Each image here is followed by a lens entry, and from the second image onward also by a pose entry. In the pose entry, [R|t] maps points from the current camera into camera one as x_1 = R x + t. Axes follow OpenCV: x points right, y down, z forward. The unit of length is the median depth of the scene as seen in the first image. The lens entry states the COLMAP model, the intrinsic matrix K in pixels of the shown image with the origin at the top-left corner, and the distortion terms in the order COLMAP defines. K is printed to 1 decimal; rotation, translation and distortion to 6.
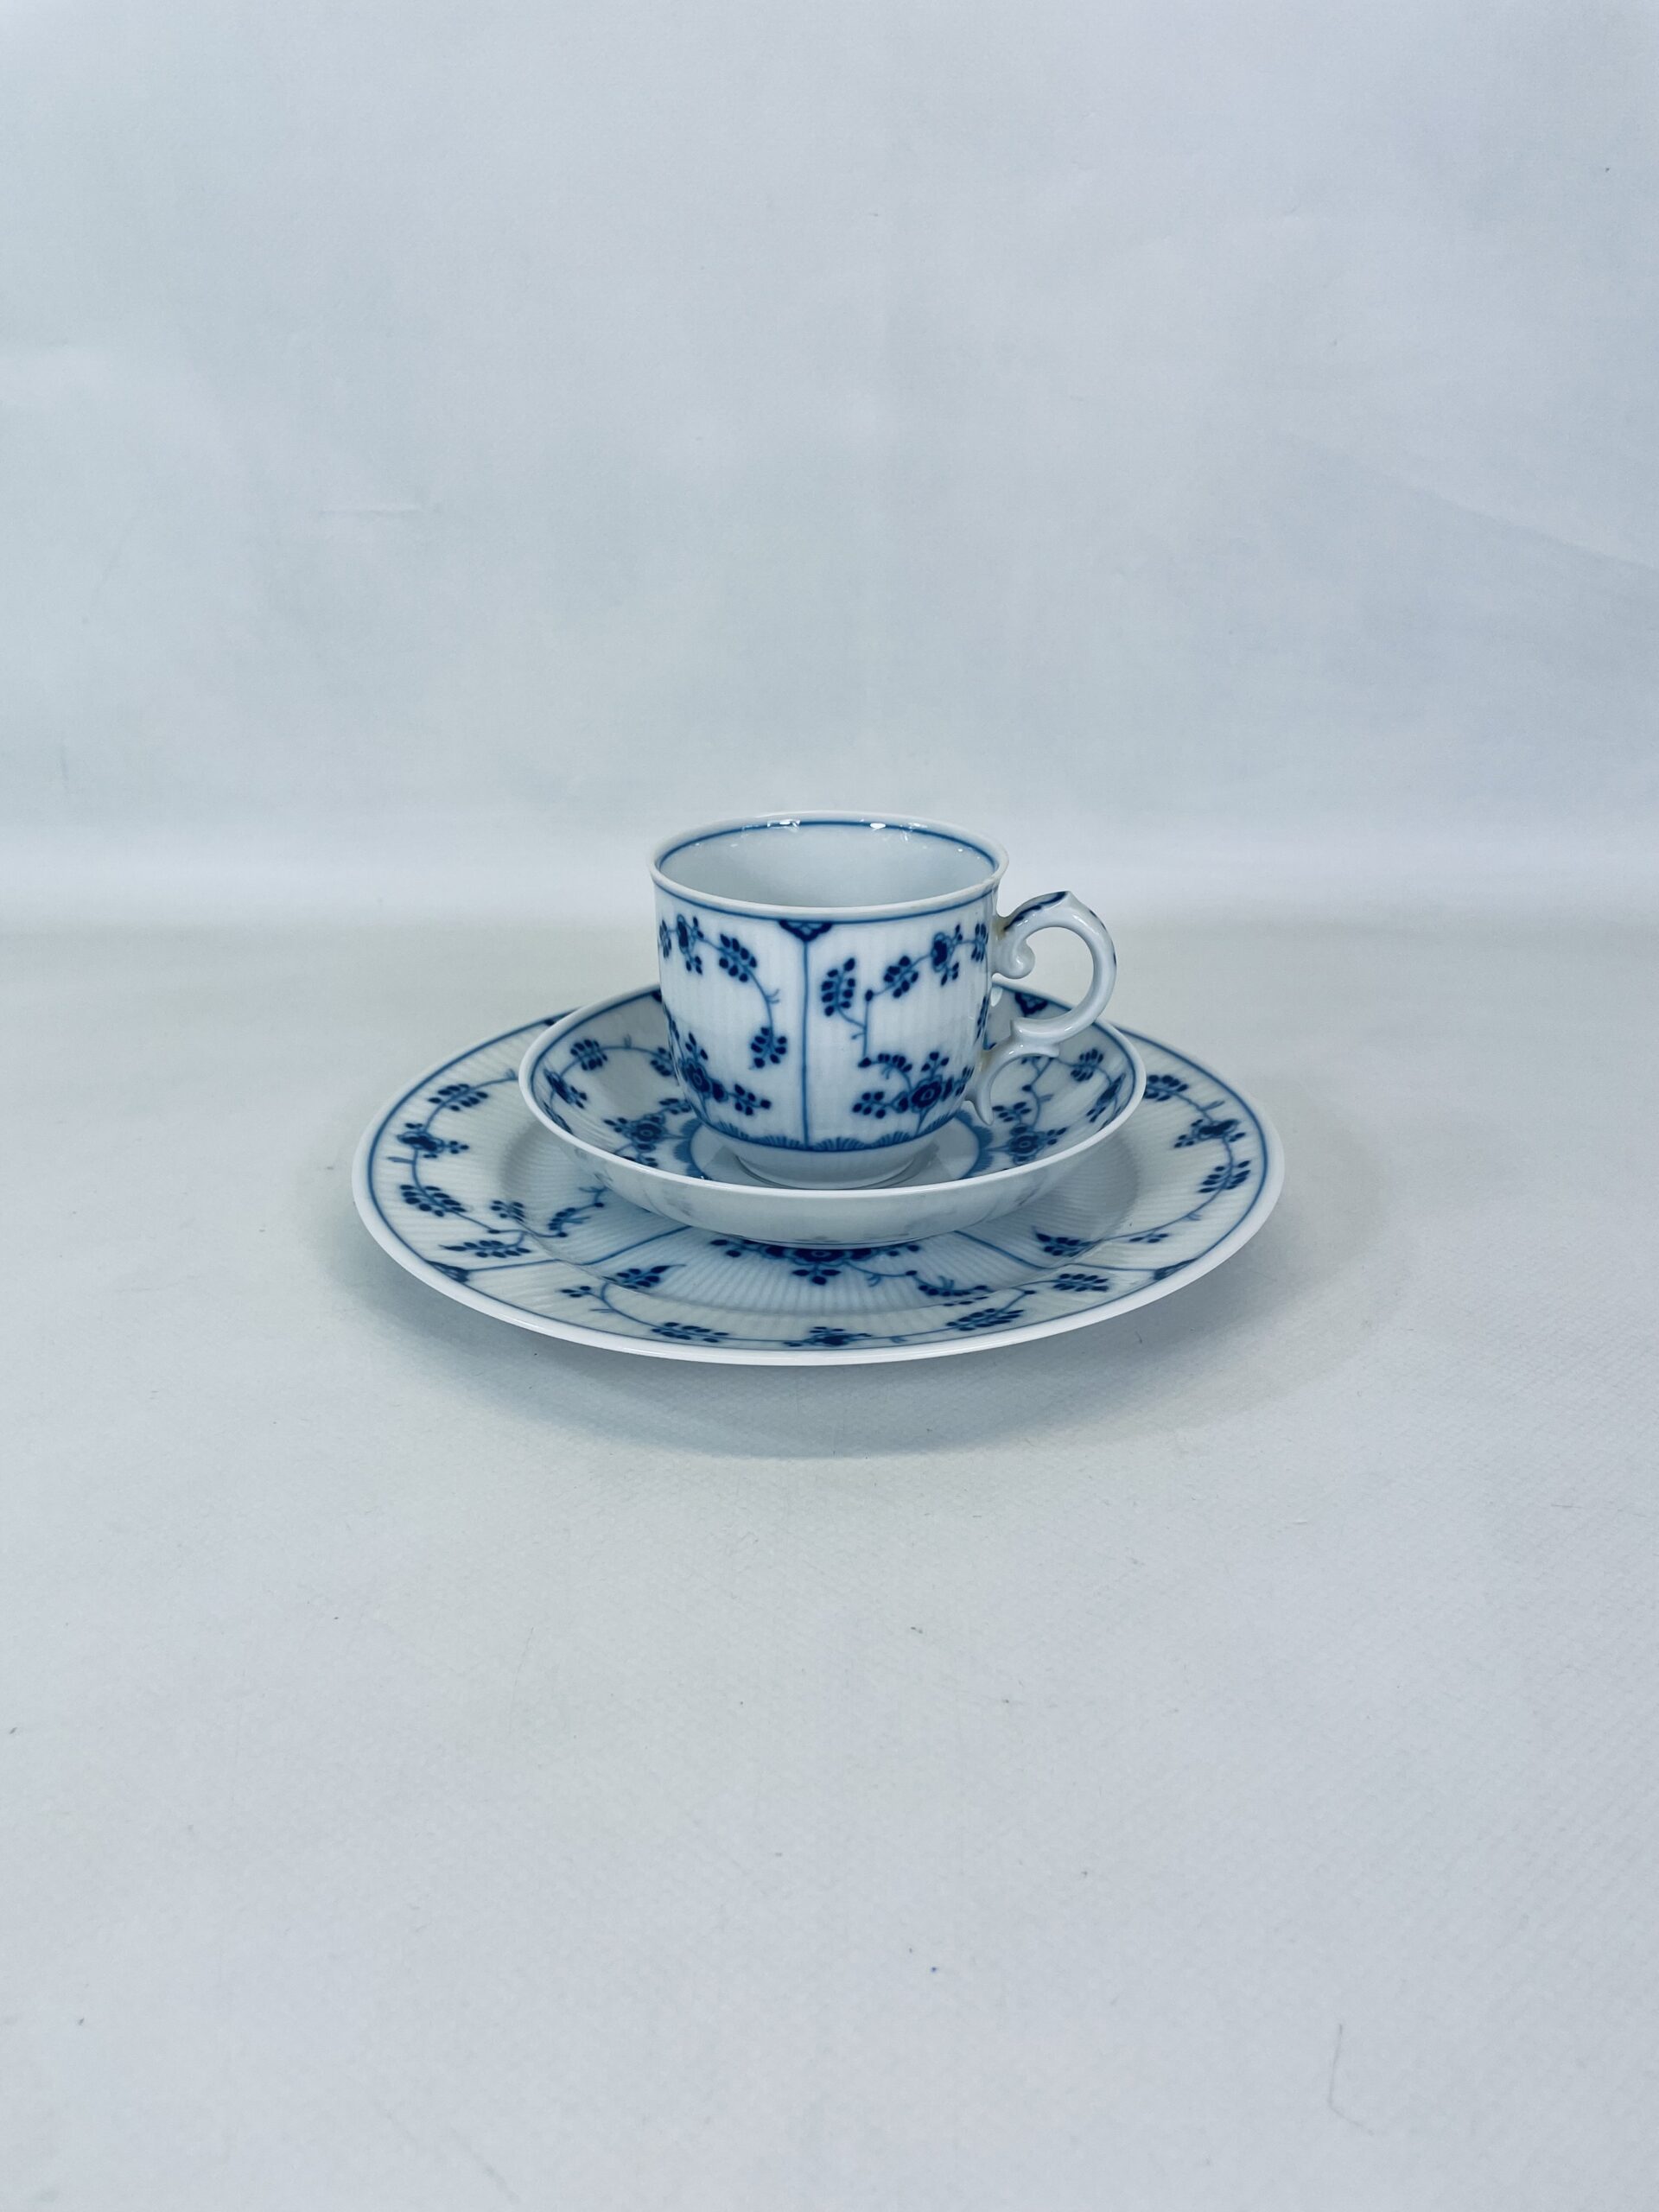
lens RADIAL K [[1680.2, 0, 814.2], [0, 1680.2, 1111.2], [0, 0, 1]] dist [0.056343, -0.082971]
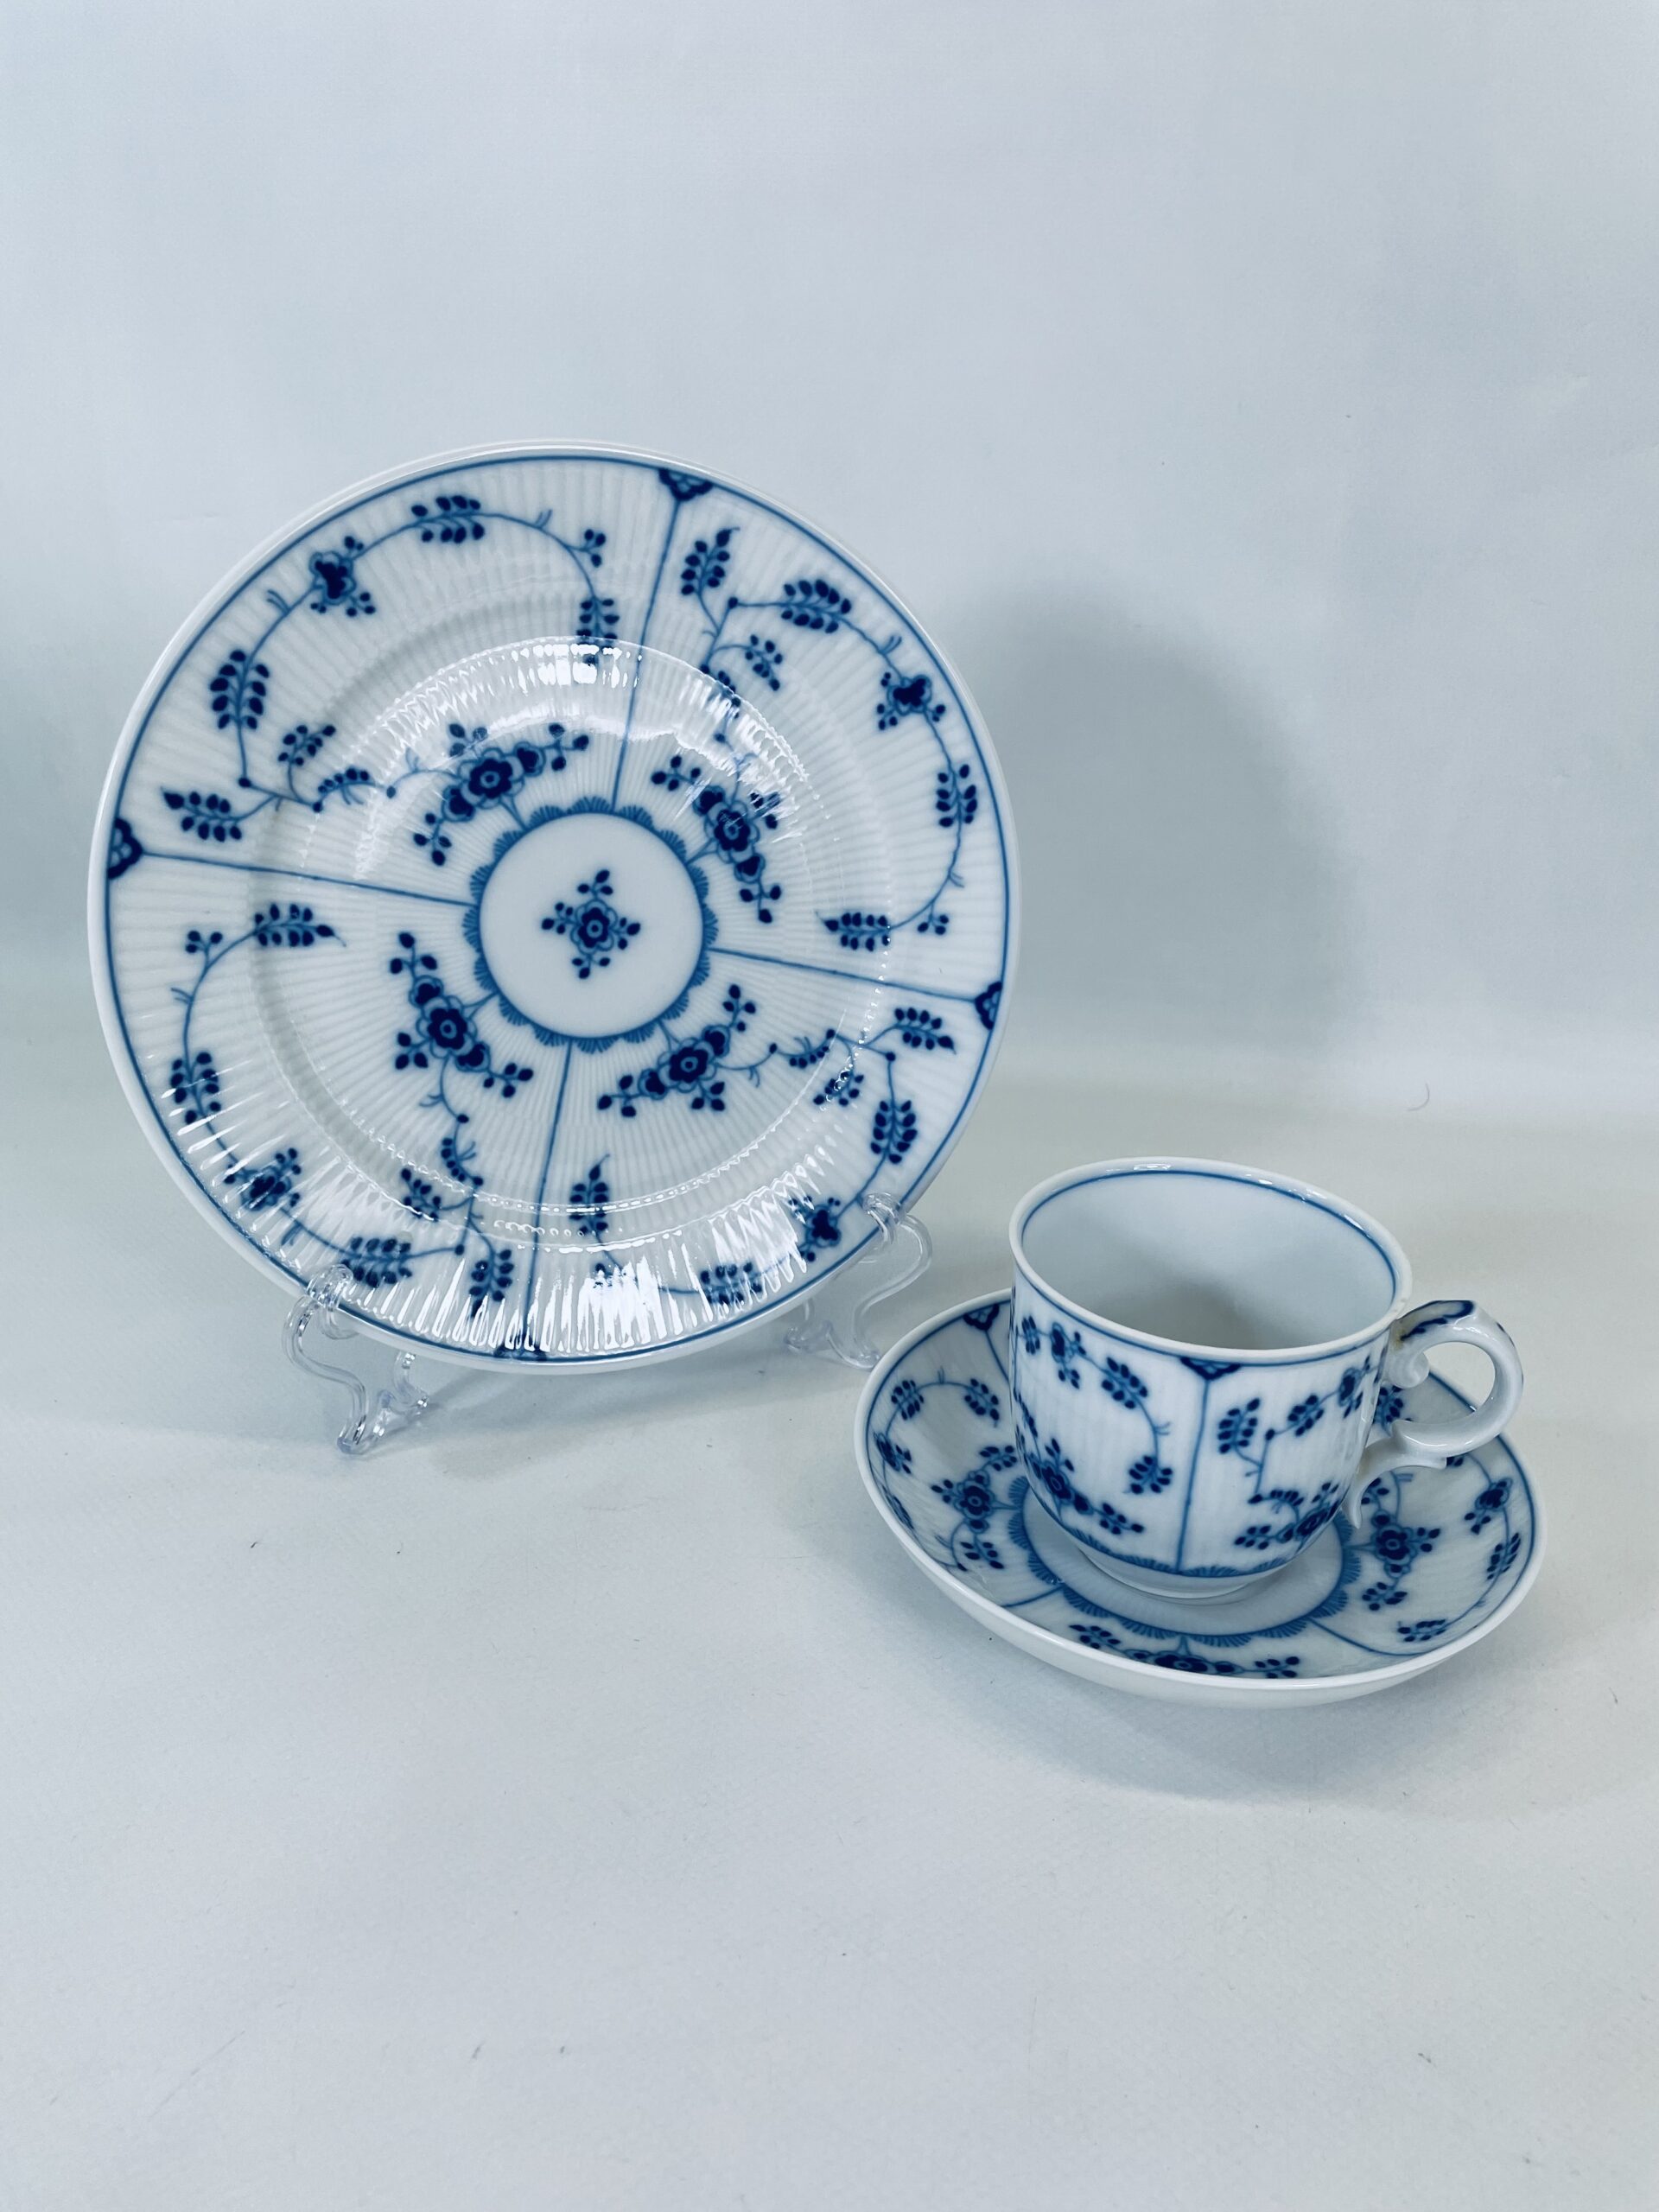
lens RADIAL K [[1680.2, 0, 837.0], [0, 1680.2, 1083.9], [0, 0, 1]] dist [0.056343, -0.082971]
pose [[0.998453, 0.045833, -0.031469, -0.175154], [-0.045697, 0.998943, 0.005017, -0.243818], [0.031666, -0.003571, 0.999492, 0.077944]]
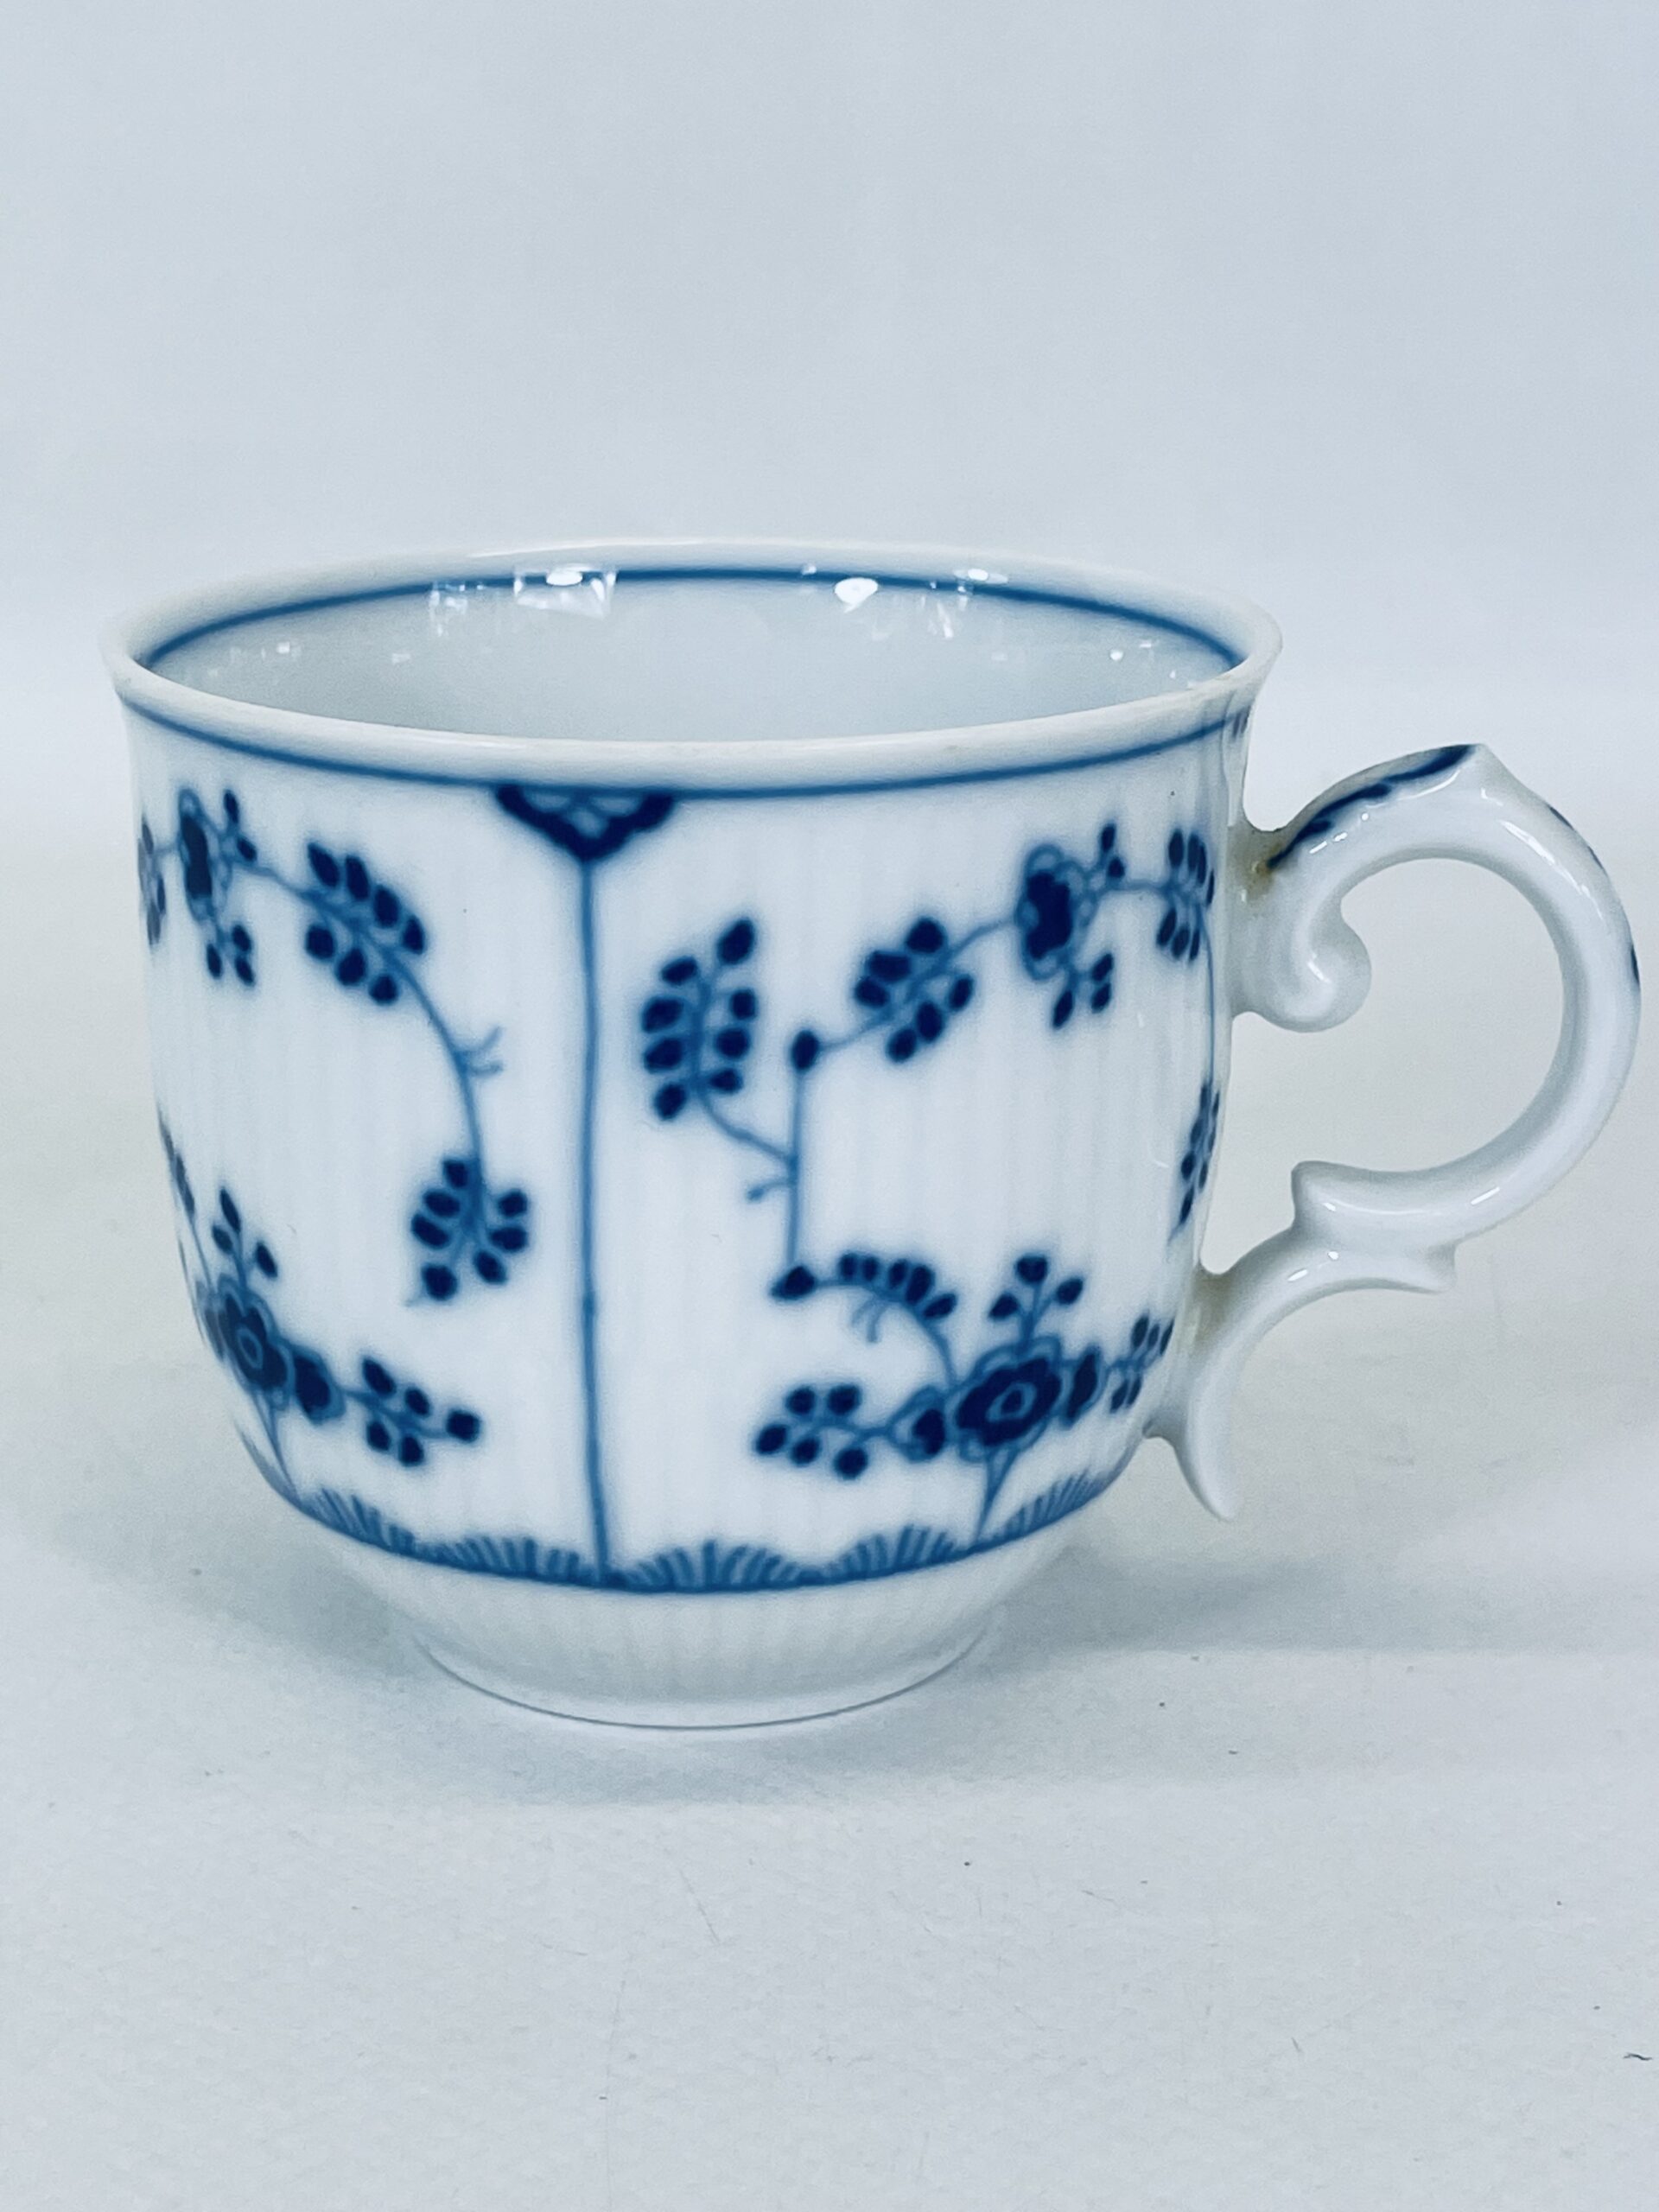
lens RADIAL K [[3842.8, 0, 829.8], [0, 3842.8, 1093.2], [0, 0, 1]] dist [0.108064, 0.000000]
pose [[0.999841, 0.008673, -0.015602, 0.046047], [-0.010645, 0.991315, -0.131081, 0.026098], [0.014329, 0.131226, 0.991249, 0.321653]]
